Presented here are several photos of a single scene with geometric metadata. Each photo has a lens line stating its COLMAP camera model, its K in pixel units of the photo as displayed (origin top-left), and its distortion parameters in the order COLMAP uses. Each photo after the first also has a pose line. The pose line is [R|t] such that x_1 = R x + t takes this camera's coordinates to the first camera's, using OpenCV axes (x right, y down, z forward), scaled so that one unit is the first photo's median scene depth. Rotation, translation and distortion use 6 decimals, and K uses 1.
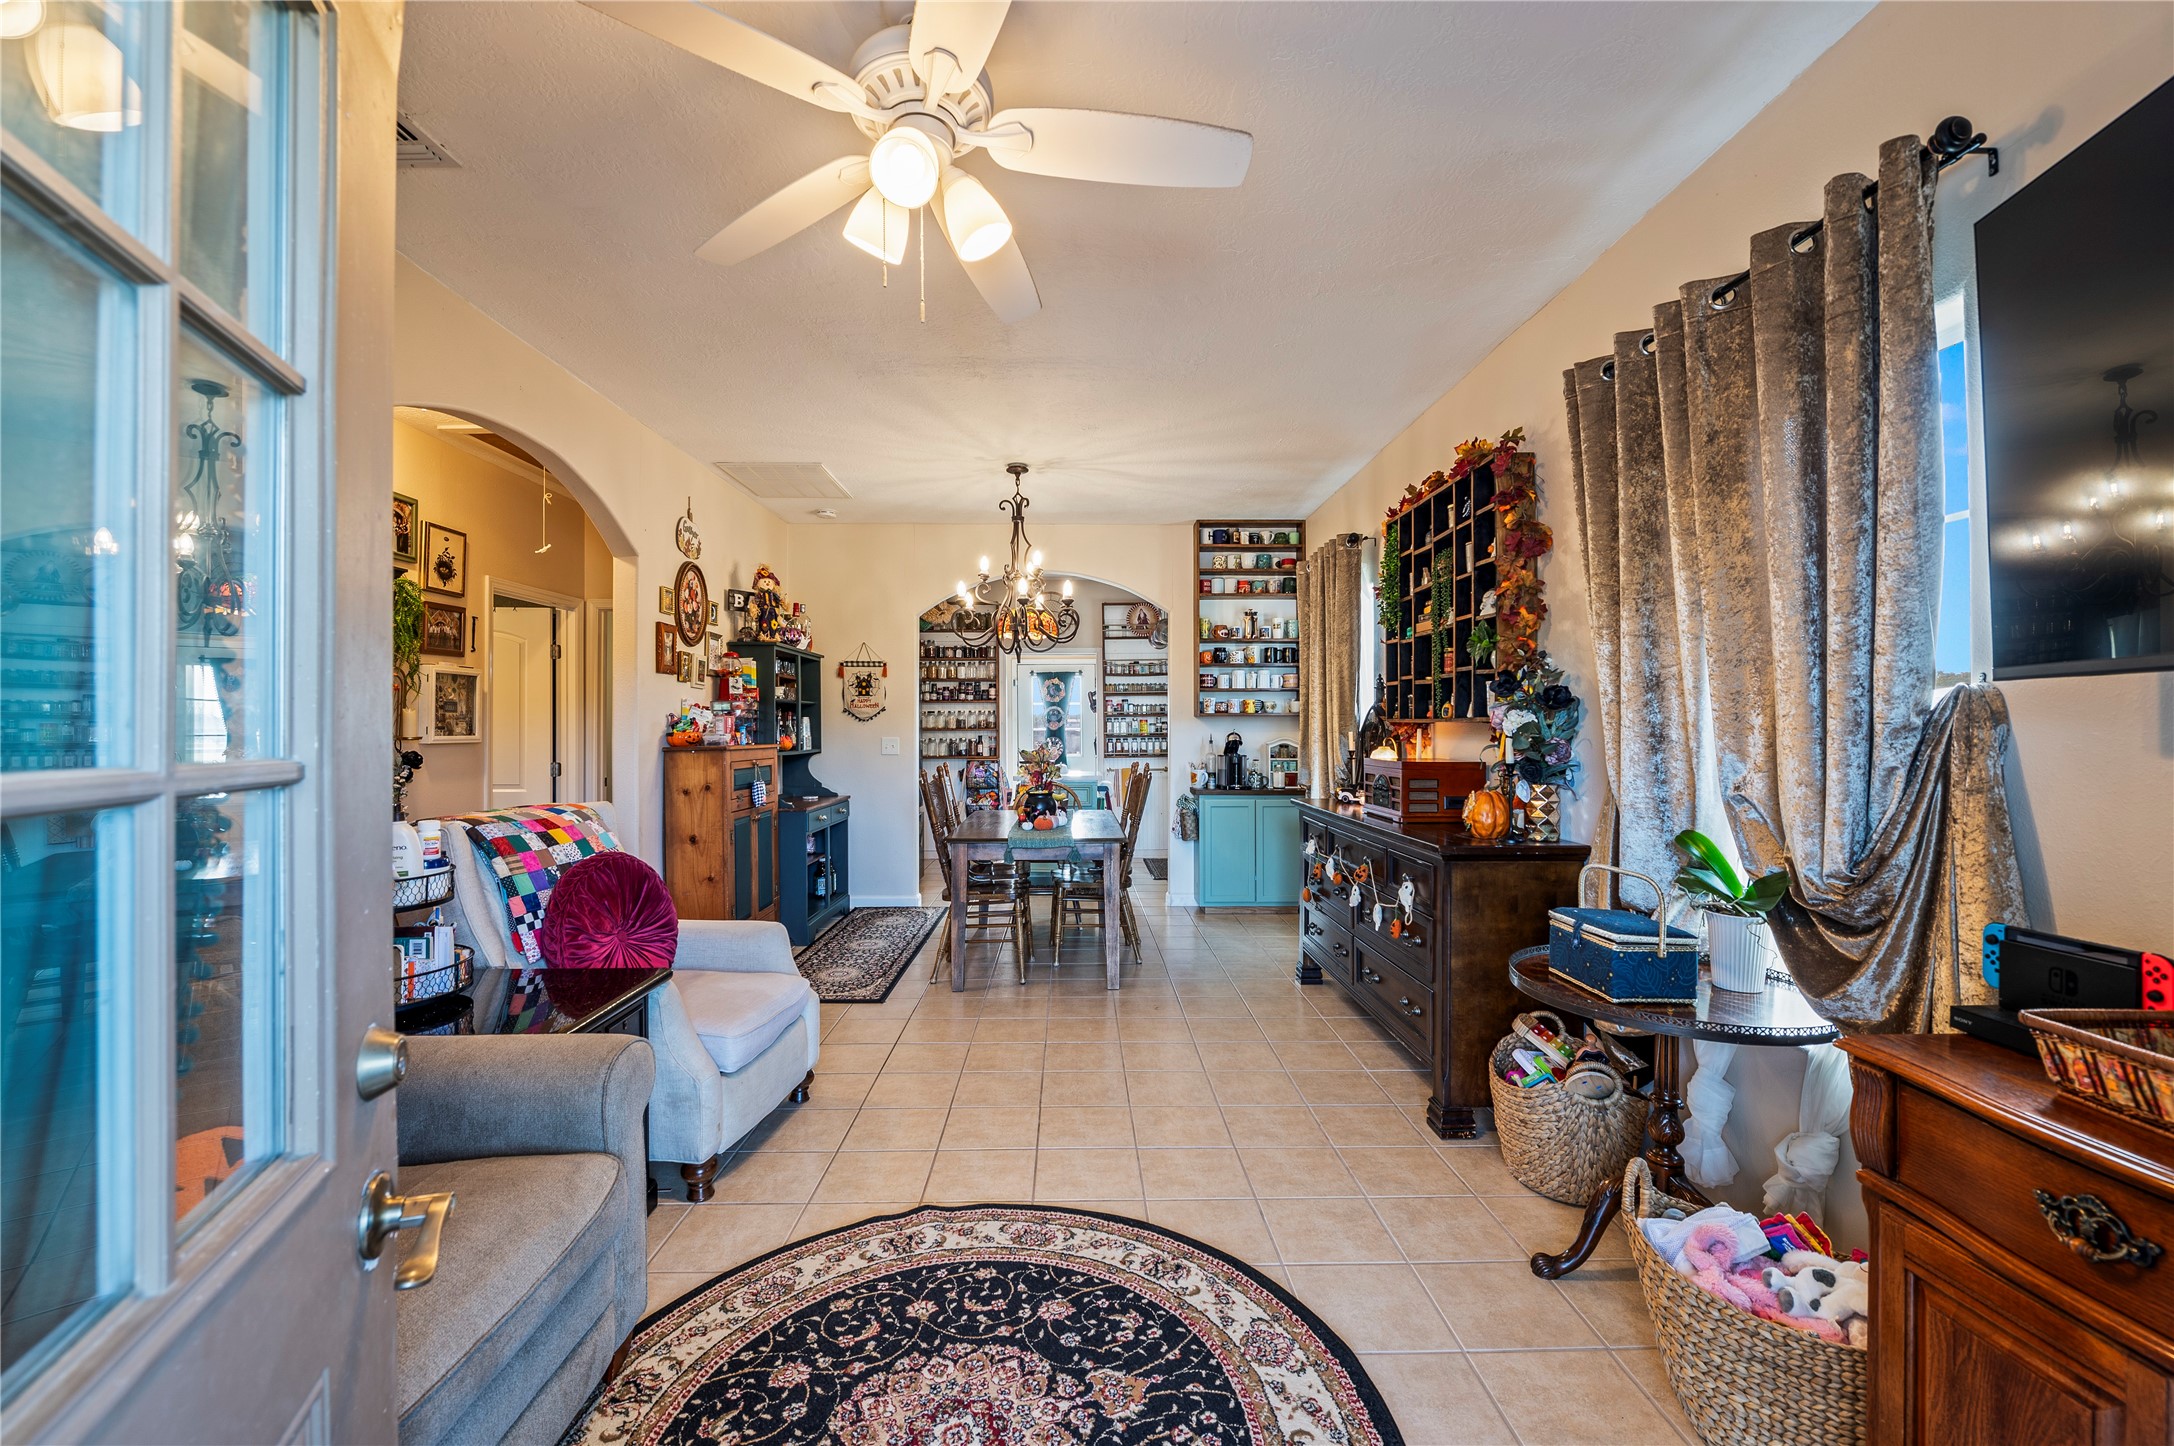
lens RADIAL K [[908.9, 0, 1109.8], [0, 908.9, 726.4], [0, 0, 1]] dist [-0.002518, -0.002886]
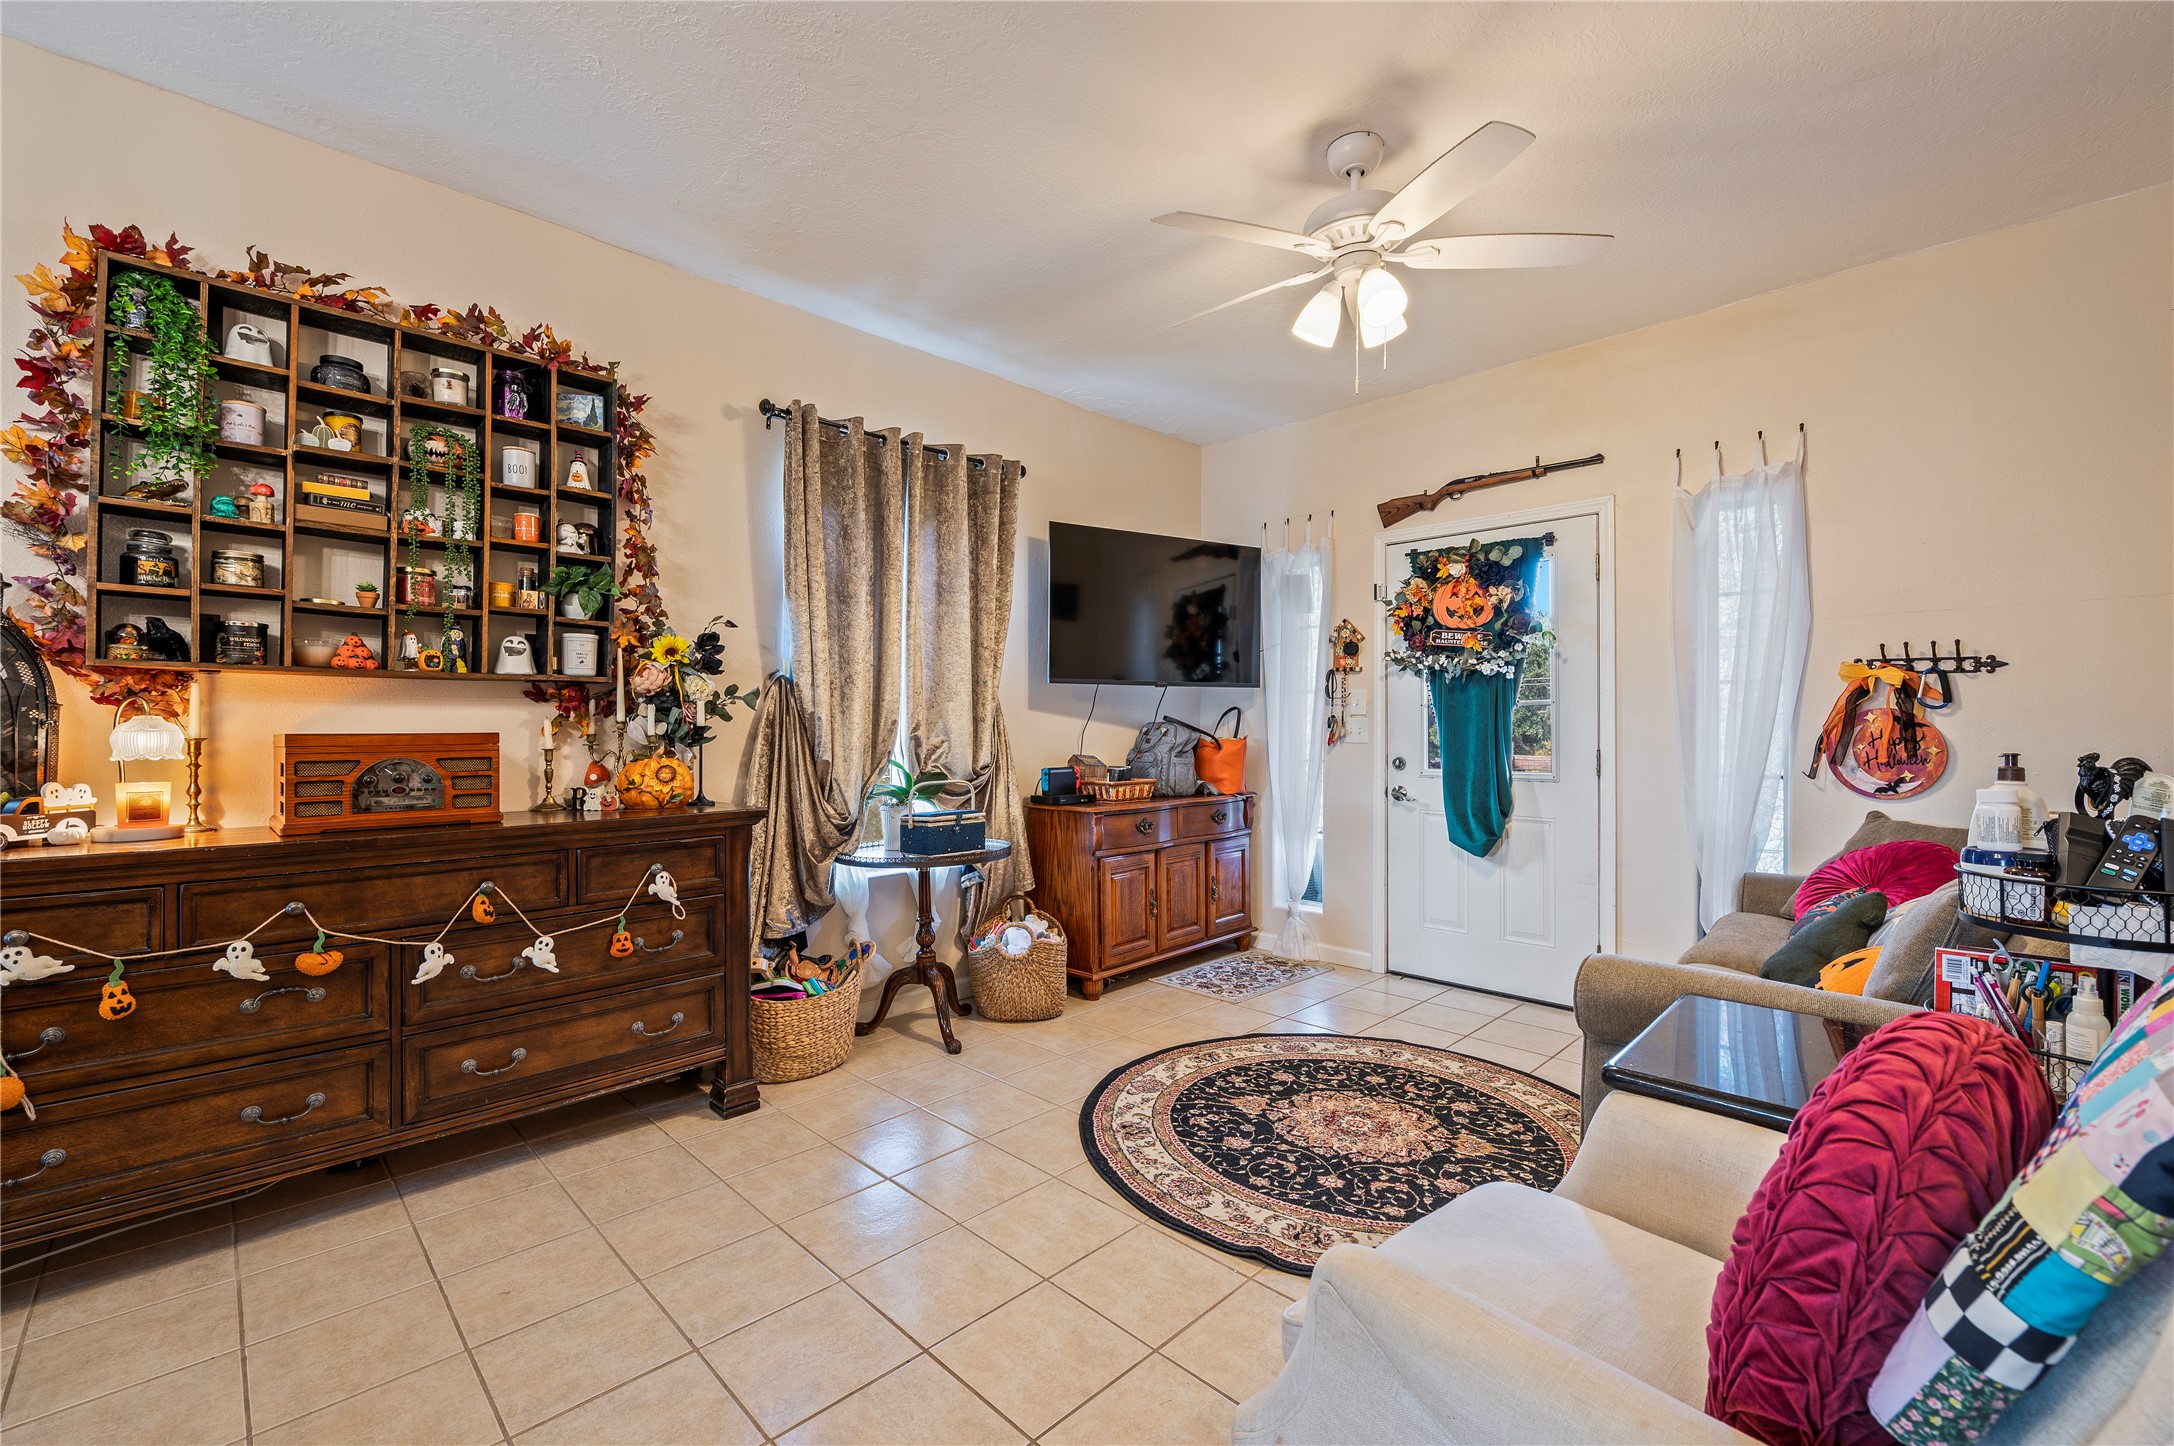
lens RADIAL K [[908.9, 0, 1075.8], [0, 908.9, 720.0], [0, 0, 1]] dist [-0.002518, -0.002886]
pose [[-0.674811, 0.007913, 0.737948, -0.854755], [0.004333, 0.999968, -0.006760, 0.063726], [-0.737978, -0.001364, -0.674824, 2.042362]]
